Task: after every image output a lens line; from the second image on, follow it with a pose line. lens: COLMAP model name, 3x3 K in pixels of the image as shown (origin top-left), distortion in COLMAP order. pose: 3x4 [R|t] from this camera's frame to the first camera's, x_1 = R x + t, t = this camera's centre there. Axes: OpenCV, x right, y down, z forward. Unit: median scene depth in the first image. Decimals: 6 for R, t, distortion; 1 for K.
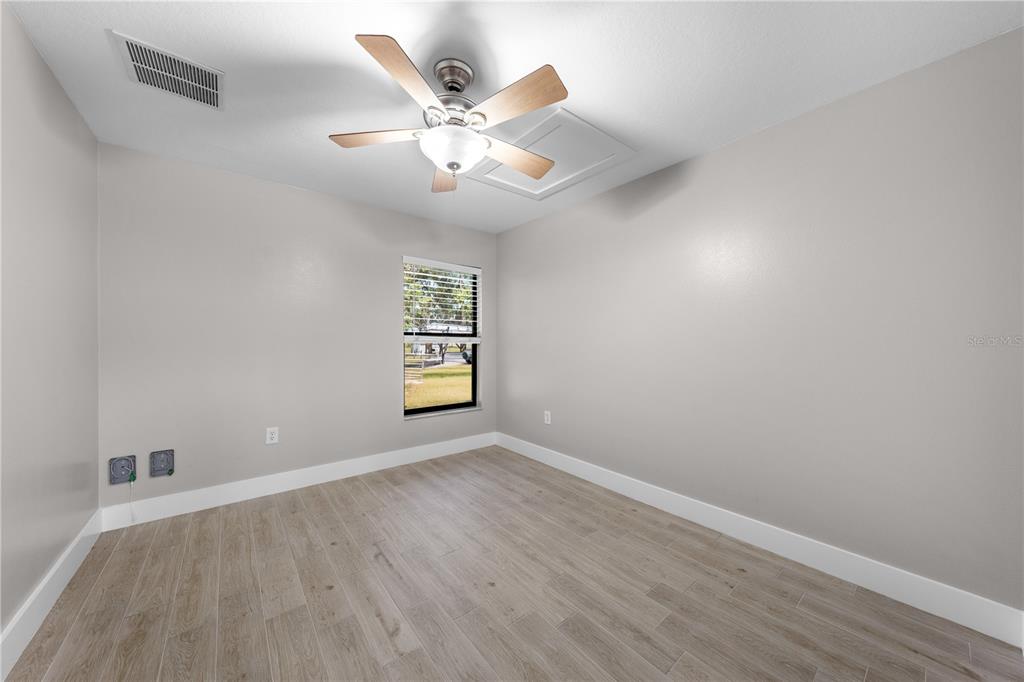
lens RADIAL K [[348.7, 0, 507.3], [0, 348.7, 345.4], [0, 0, 1]] dist [-0.000546, -0.000145]
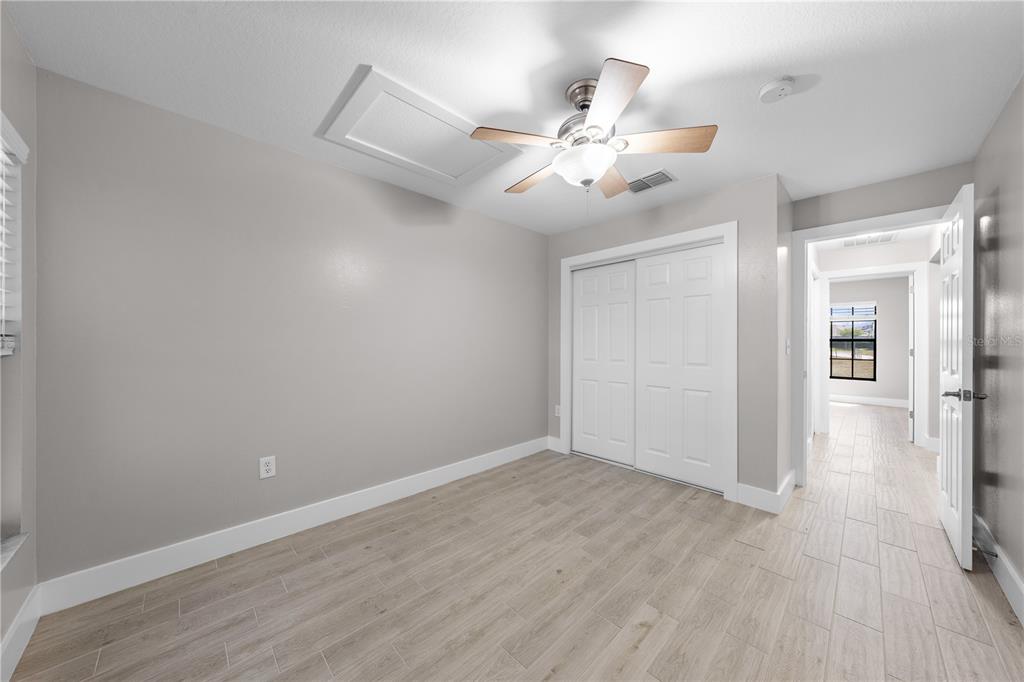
lens RADIAL K [[348.7, 0, 514.9], [0, 348.7, 341.0], [0, 0, 1]] dist [-0.000546, -0.000145]
pose [[-0.094024, -0.004324, 0.995561, -0.859935], [0.010906, 0.999926, 0.005373, -0.028745], [-0.995510, 0.011362, -0.093970, 0.957834]]
